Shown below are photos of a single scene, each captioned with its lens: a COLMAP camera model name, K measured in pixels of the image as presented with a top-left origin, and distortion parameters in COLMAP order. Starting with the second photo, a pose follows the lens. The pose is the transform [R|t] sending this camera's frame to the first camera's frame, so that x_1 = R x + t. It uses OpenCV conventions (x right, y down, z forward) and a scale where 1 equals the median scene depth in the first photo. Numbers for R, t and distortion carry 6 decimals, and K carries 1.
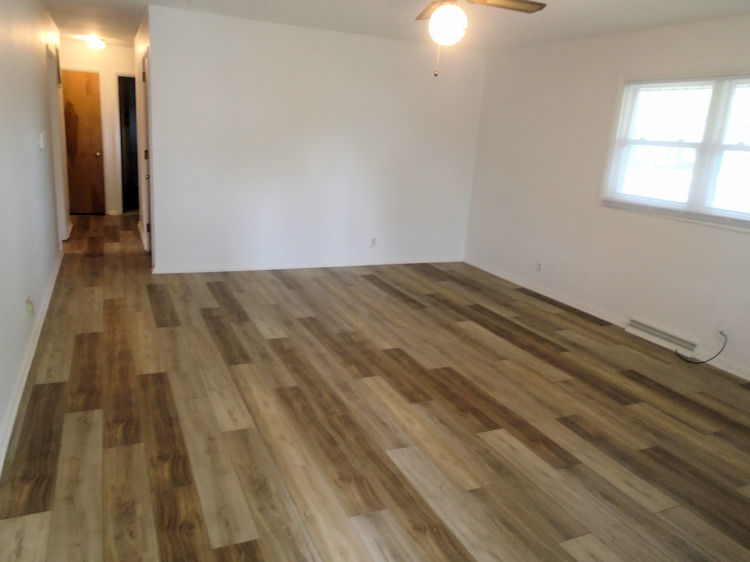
lens RADIAL K [[572.8, 0, 374.0], [0, 572.8, 281.2], [0, 0, 1]] dist [-0.014876, 0.005529]
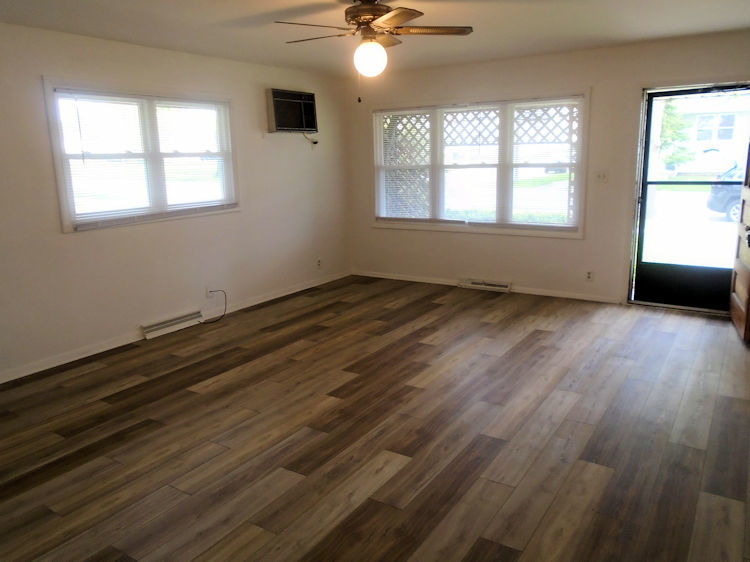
lens RADIAL K [[572.8, 0, 375.1], [0, 572.8, 280.5], [0, 0, 1]] dist [-0.014876, 0.005529]
pose [[-0.529595, -0.230355, 0.816373, -0.676484], [0.206092, 0.898640, 0.387263, -0.370410], [-0.822834, 0.373340, -0.428441, 1.237456]]
